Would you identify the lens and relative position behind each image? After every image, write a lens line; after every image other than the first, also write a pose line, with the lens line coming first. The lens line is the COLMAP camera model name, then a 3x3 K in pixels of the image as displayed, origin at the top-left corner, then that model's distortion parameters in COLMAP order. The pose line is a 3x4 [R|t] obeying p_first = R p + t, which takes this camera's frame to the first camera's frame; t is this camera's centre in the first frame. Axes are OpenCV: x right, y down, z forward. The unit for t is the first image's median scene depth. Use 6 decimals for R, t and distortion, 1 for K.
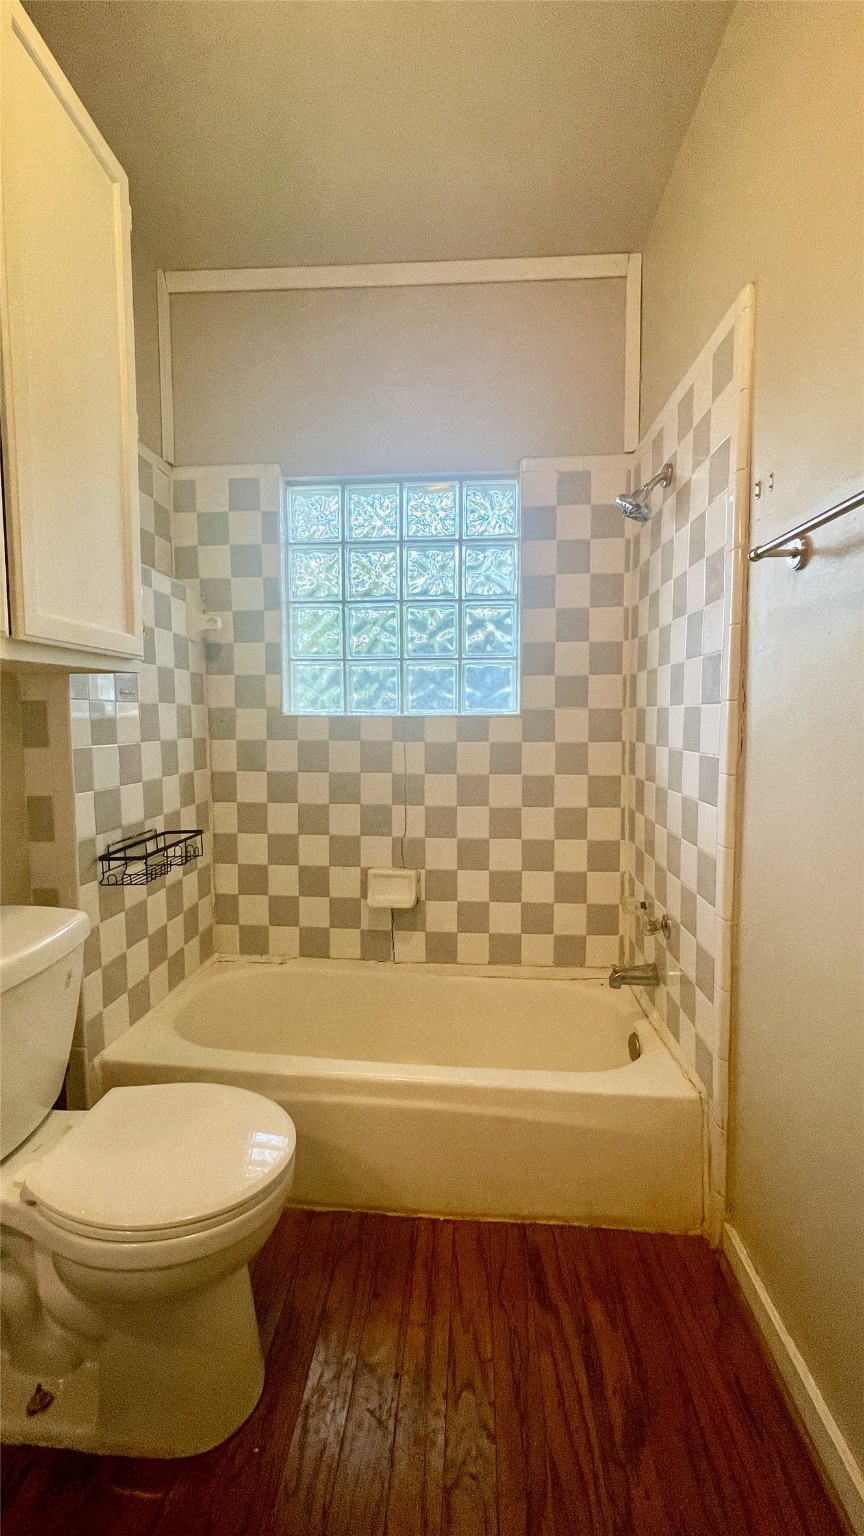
lens RADIAL K [[620.7, 0, 419.3], [0, 620.7, 764.4], [0, 0, 1]] dist [-0.003900, 0.000800]
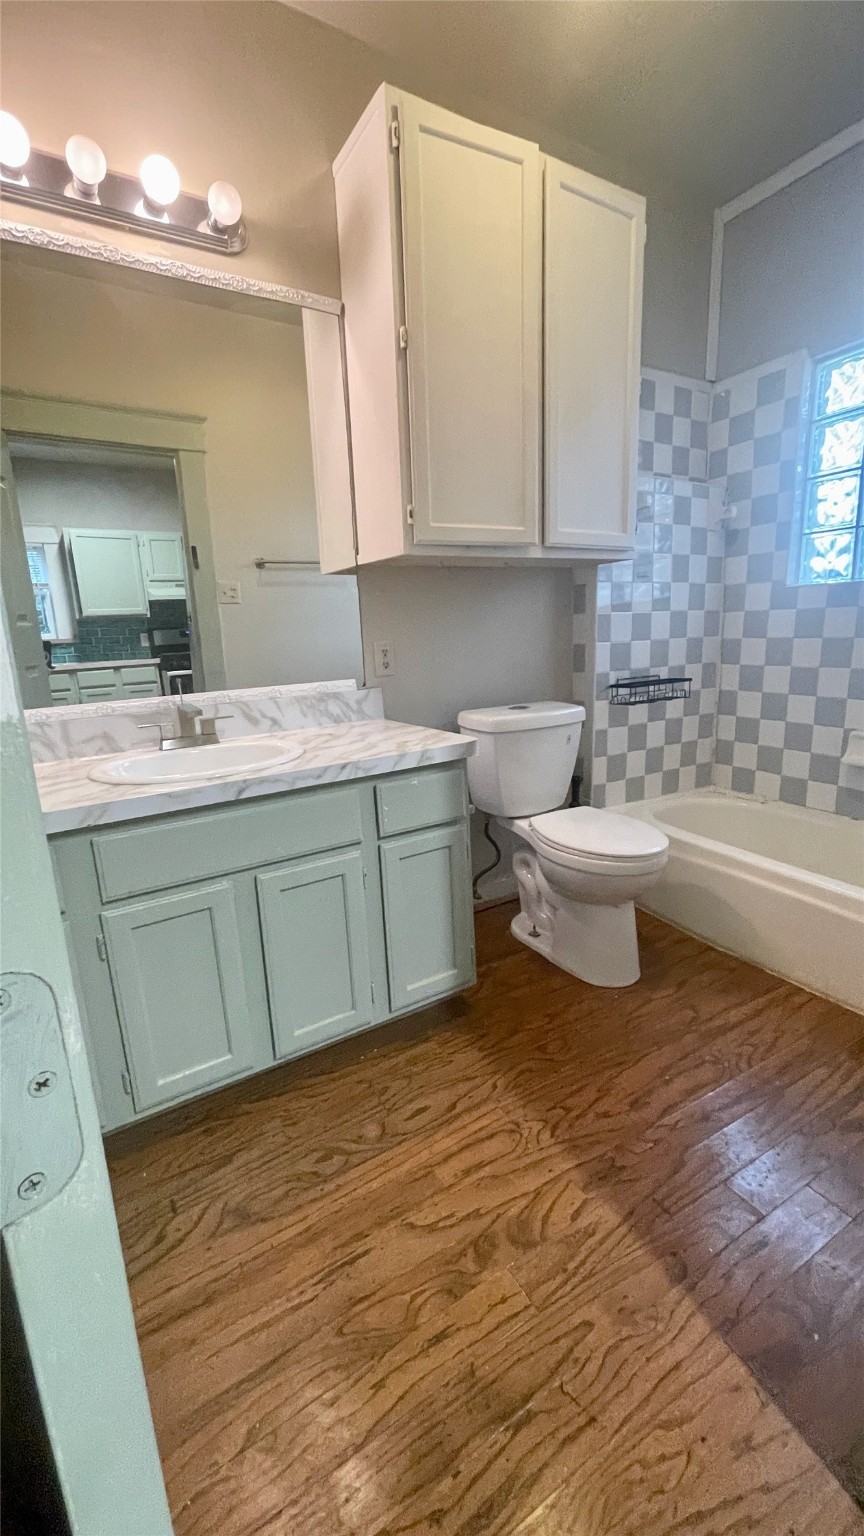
lens RADIAL K [[620.7, 0, 430.5], [0, 620.7, 765.4], [0, 0, 1]] dist [-0.003900, 0.000800]
pose [[0.580289, 0.152898, -0.799929, 0.367962], [-0.028951, 0.985471, 0.167361, 0.072915], [0.813896, -0.073959, 0.576284, -0.209488]]
